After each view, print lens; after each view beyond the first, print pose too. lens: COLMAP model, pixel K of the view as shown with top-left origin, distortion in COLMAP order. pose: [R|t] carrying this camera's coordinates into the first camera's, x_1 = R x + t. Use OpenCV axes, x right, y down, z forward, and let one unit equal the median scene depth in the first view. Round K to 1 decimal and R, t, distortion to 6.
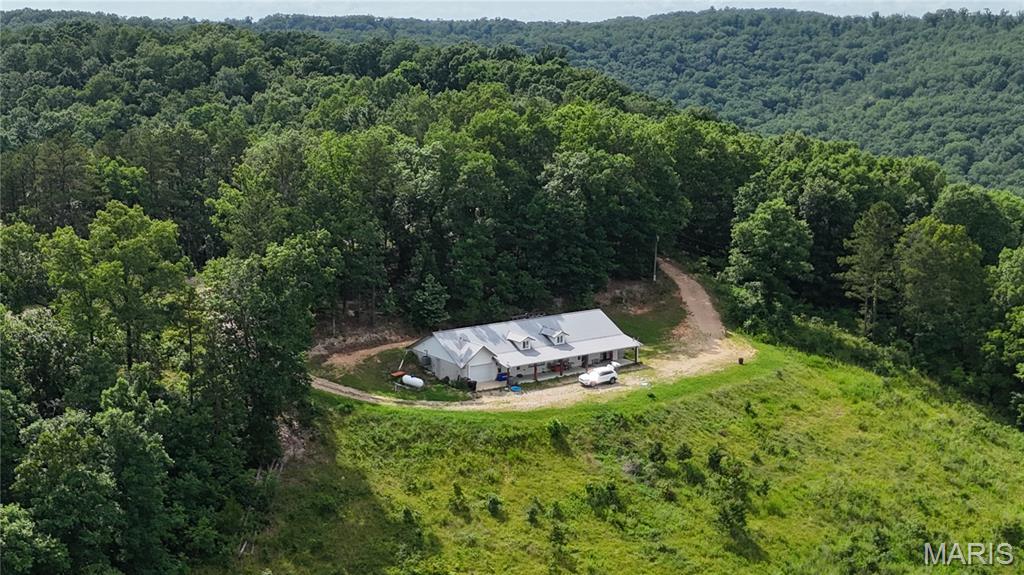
lens RADIAL K [[1354.5, 0, 512.9], [0, 1354.5, 287.2], [0, 0, 1]] dist [0.098523, 0.000000]
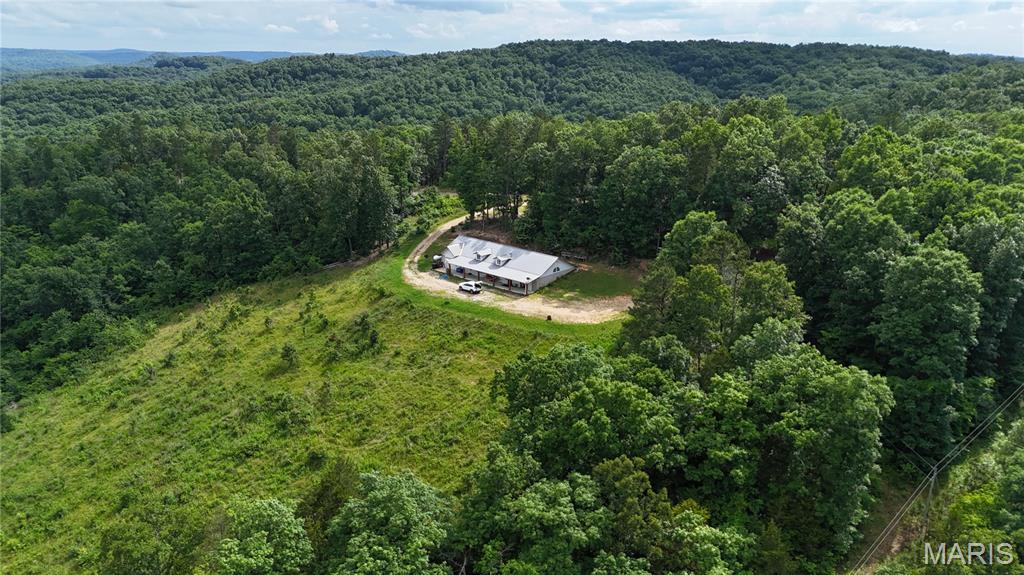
lens RADIAL K [[751.9, 0, 520.3], [0, 751.9, 293.8], [0, 0, 1]] dist [0.076167, -0.074571]
pose [[0.214470, 0.285668, -0.934022, 0.736930], [-0.187801, 0.950491, 0.247582, -0.123457], [0.958506, 0.122311, 0.257501, 0.717467]]
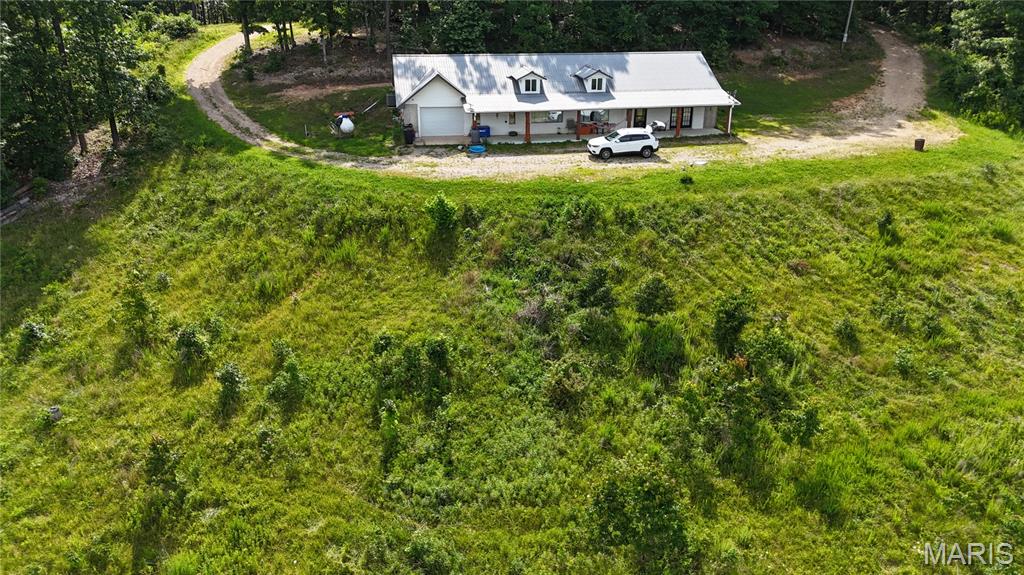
lens RADIAL K [[751.9, 0, 515.2], [0, 751.9, 289.0], [0, 0, 1]] dist [0.076167, -0.074571]
pose [[0.898876, 0.160299, -0.407831, 0.141621], [-0.076857, 0.973934, 0.213412, 0.052505], [0.431410, -0.160486, 0.887766, 0.578297]]
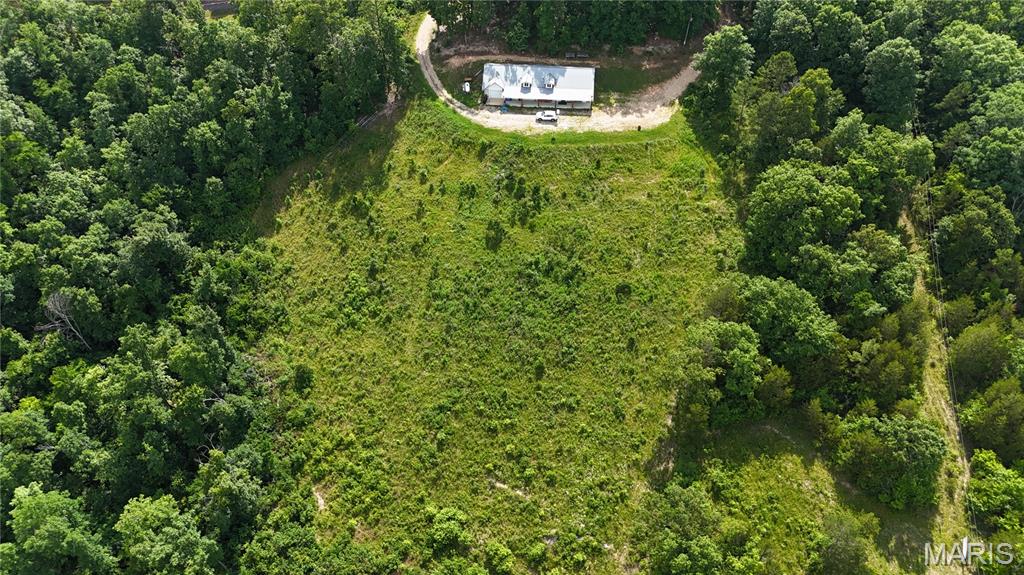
lens RADIAL K [[751.9, 0, 519.3], [0, 751.9, 286.5], [0, 0, 1]] dist [0.076167, -0.074571]
pose [[0.764216, 0.460889, -0.451172, 0.535556], [-0.111937, 0.783698, 0.610972, -0.335605], [0.635173, -0.416412, 0.650505, 0.154210]]
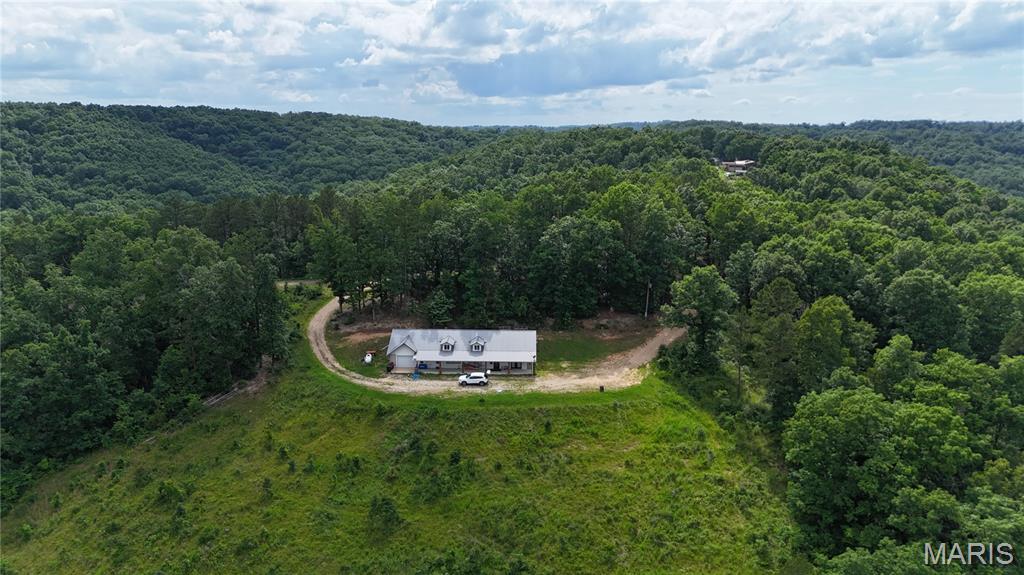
lens RADIAL K [[751.9, 0, 515.8], [0, 751.9, 281.5], [0, 0, 1]] dist [0.076167, -0.074571]
pose [[0.800036, 0.118775, -0.588077, 0.460589], [-0.112870, 0.992502, 0.046906, -0.063051], [0.589239, 0.028849, 0.807443, 0.343264]]
